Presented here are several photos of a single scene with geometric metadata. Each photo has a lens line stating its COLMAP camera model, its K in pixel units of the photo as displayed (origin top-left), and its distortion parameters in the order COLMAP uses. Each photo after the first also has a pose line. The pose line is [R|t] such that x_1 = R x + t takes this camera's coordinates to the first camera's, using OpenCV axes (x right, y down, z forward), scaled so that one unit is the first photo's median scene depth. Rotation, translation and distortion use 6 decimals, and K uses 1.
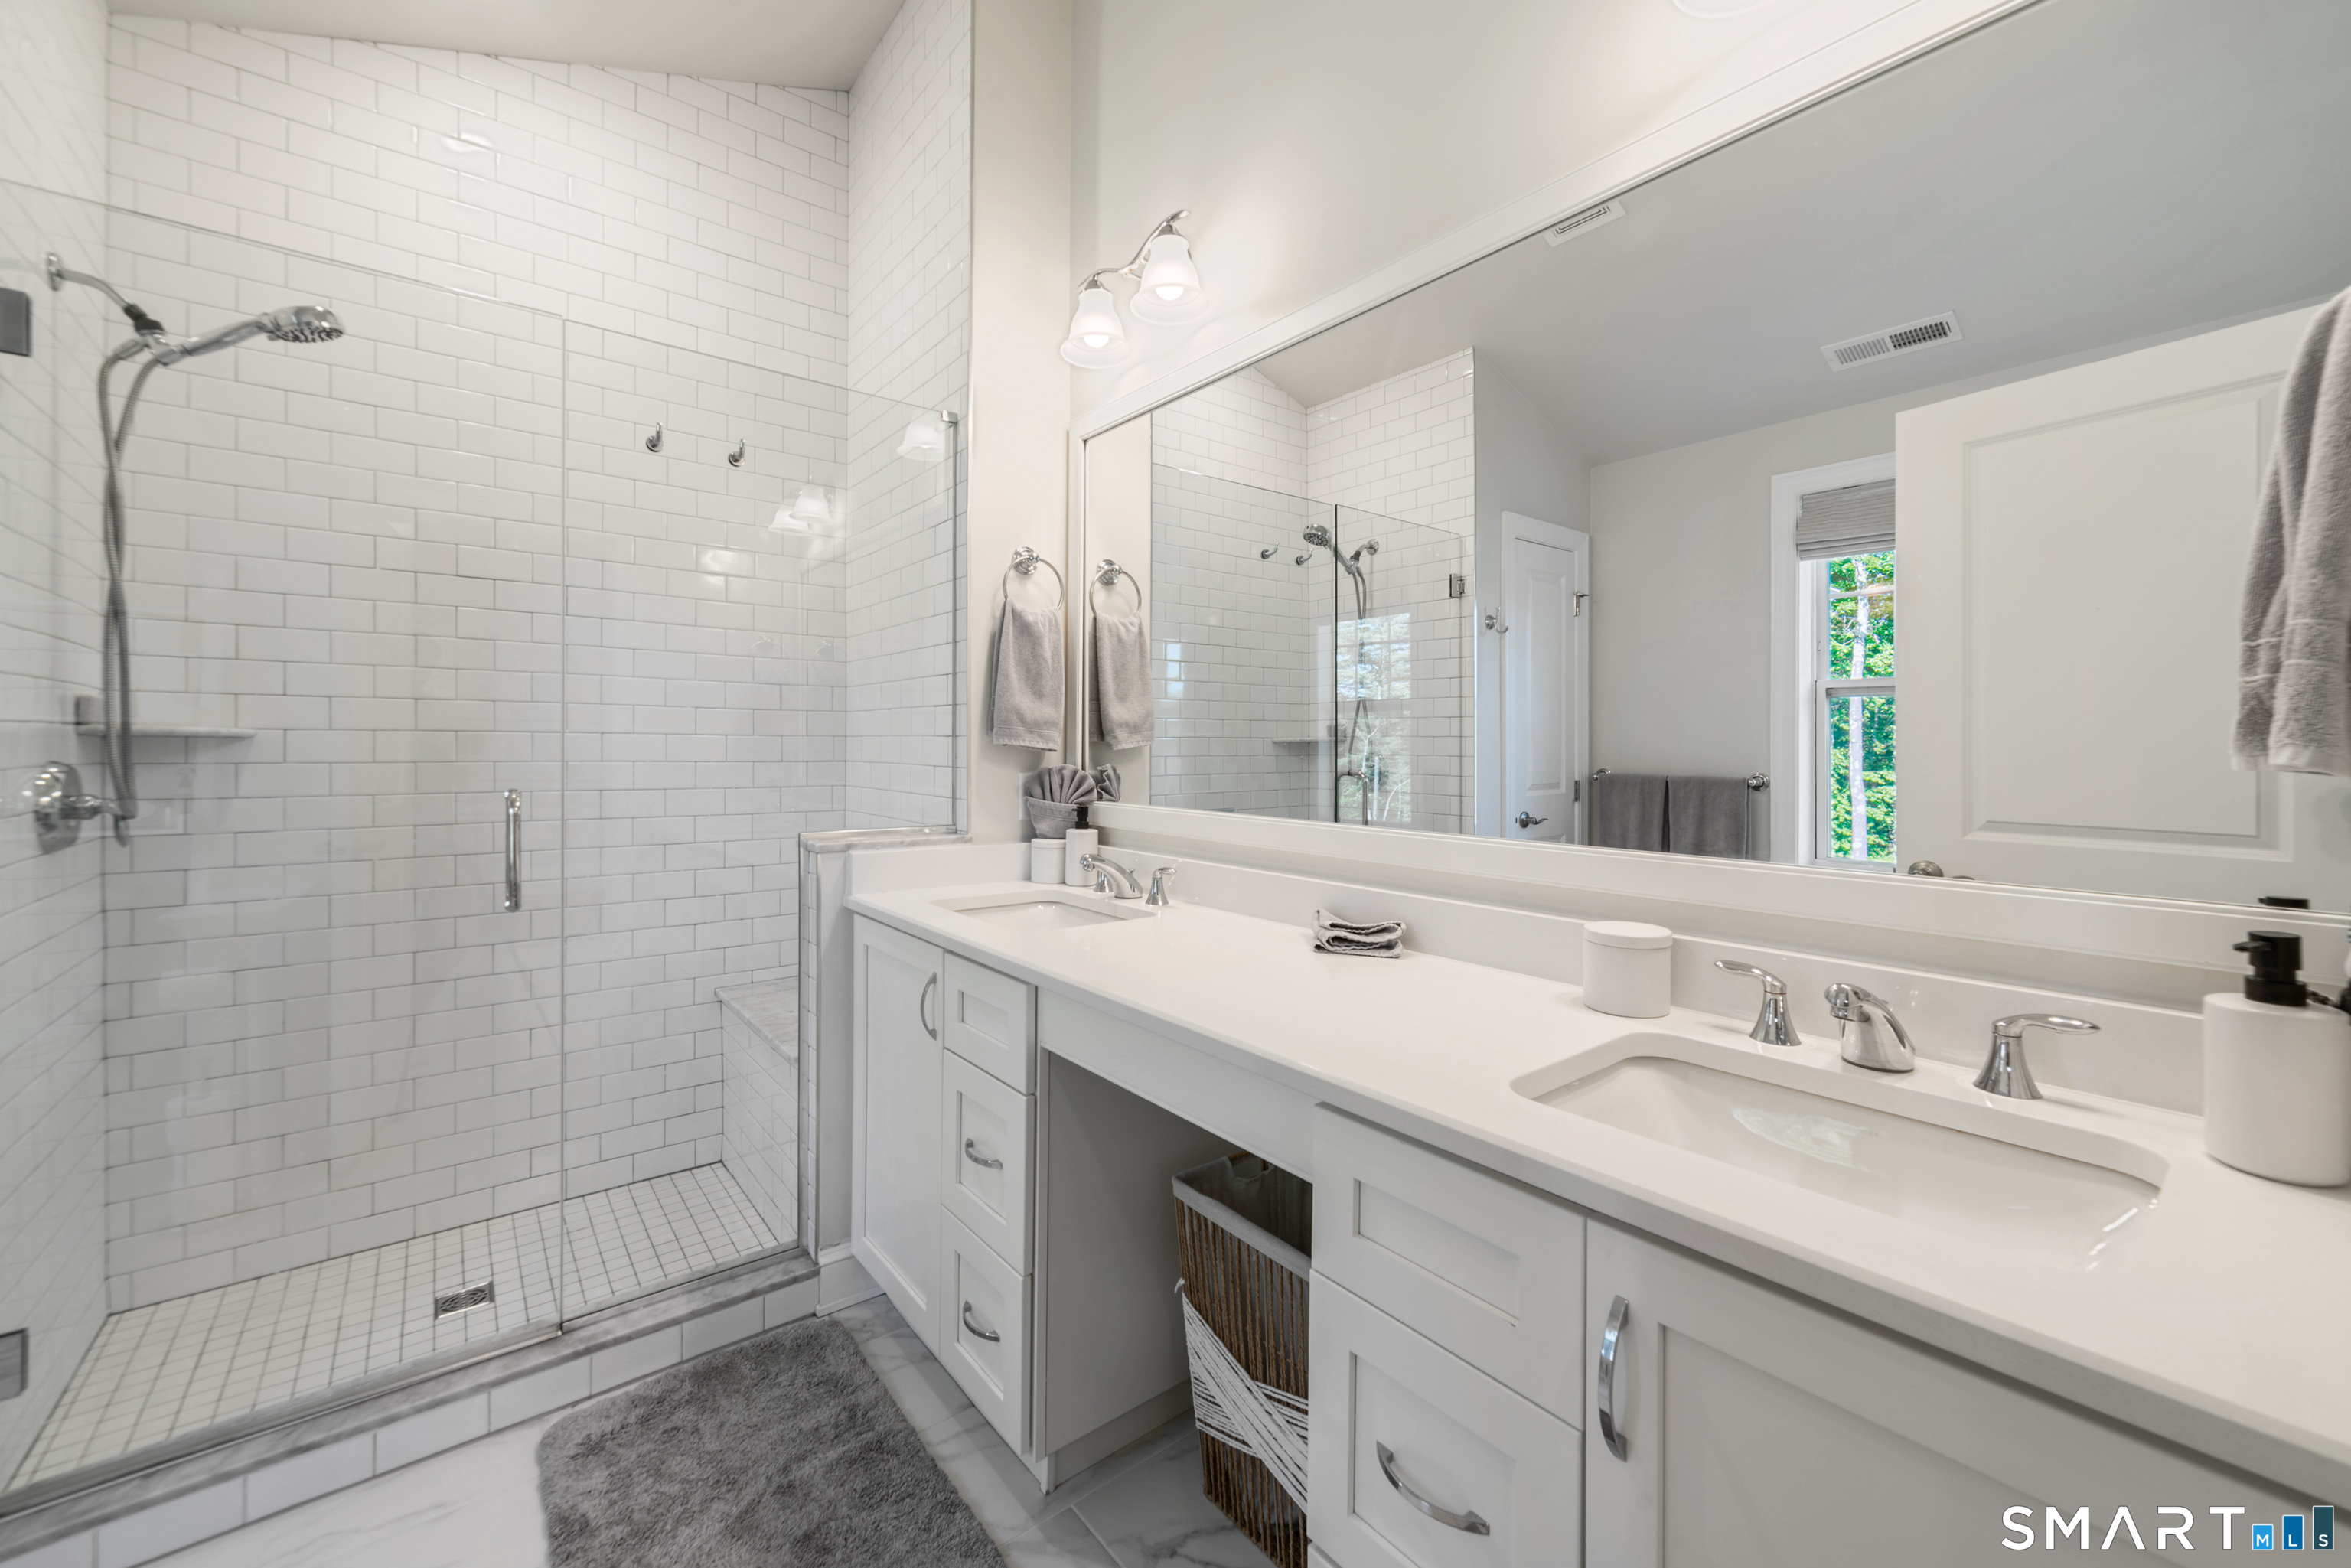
lens RADIAL K [[918.3, 0, 1172.7], [0, 918.3, 761.9], [0, 0, 1]] dist [0.000723, 0.000289]
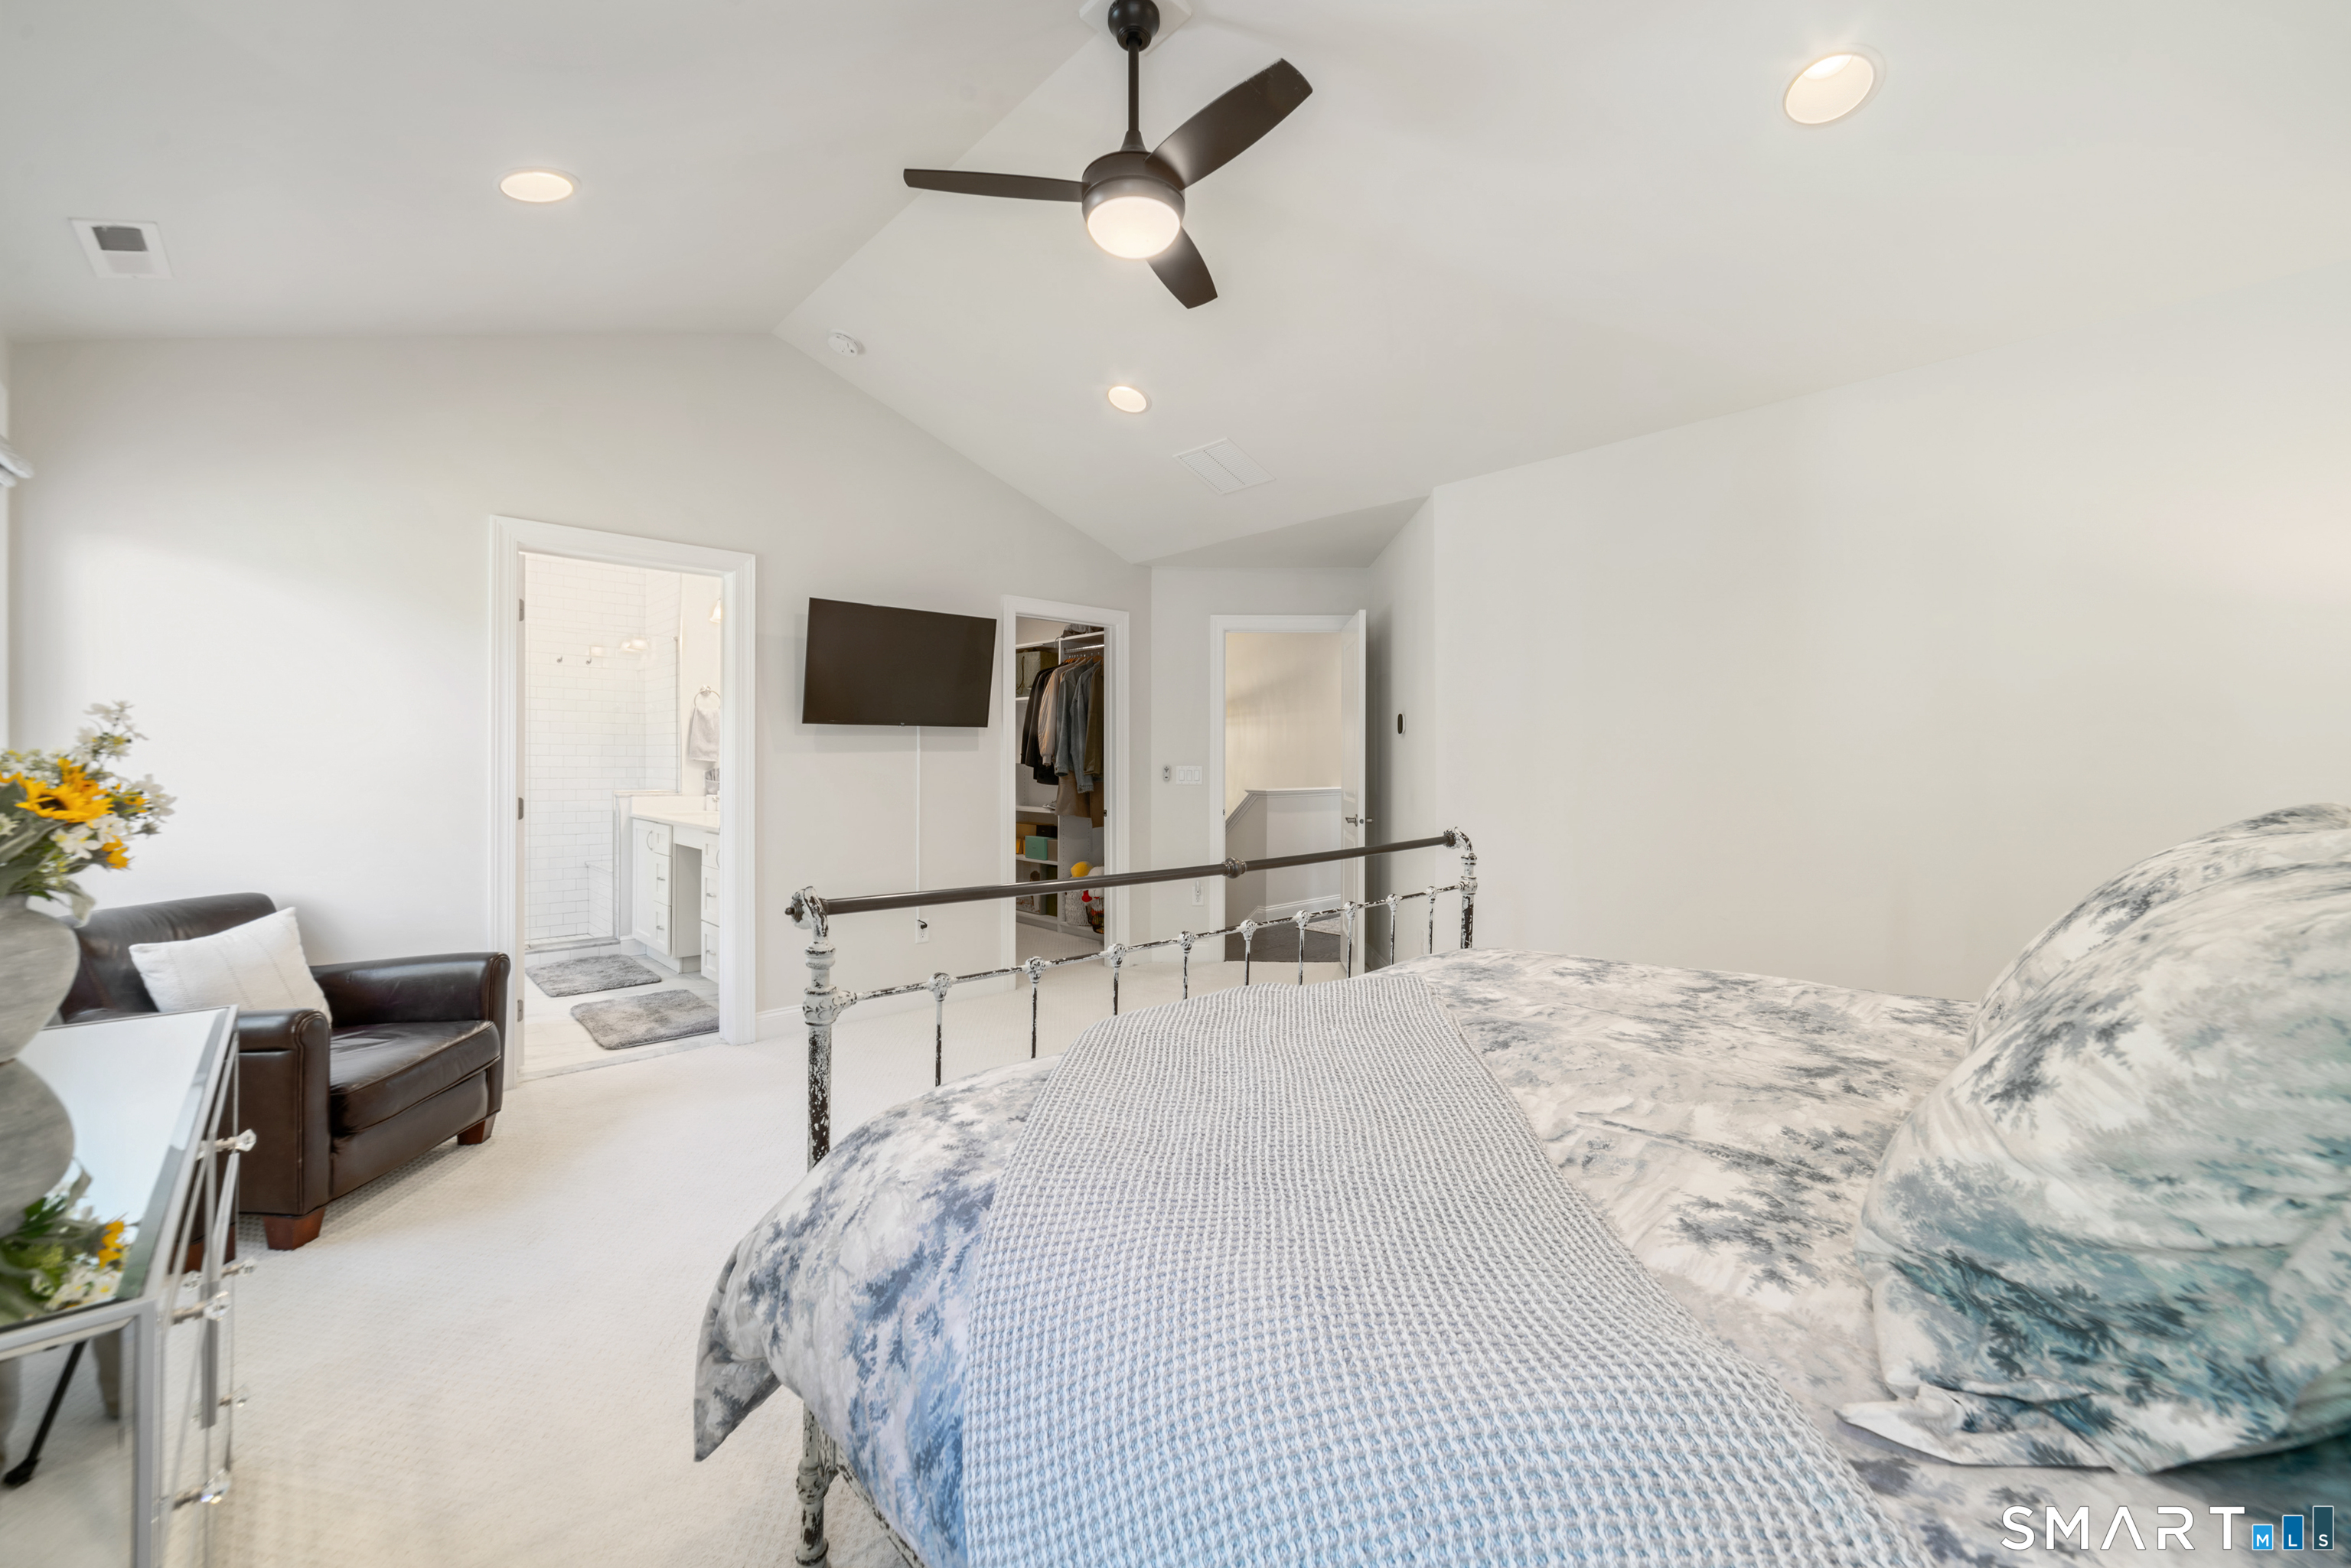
lens RADIAL K [[918.3, 0, 1172.7], [0, 918.3, 761.9], [0, 0, 1]] dist [0.000723, 0.000289]
pose [[0.996028, -0.005444, 0.088873, 1.055595], [0.005900, 0.999971, -0.004872, 0.009550], [-0.088844, 0.005377, 0.996031, -1.968795]]
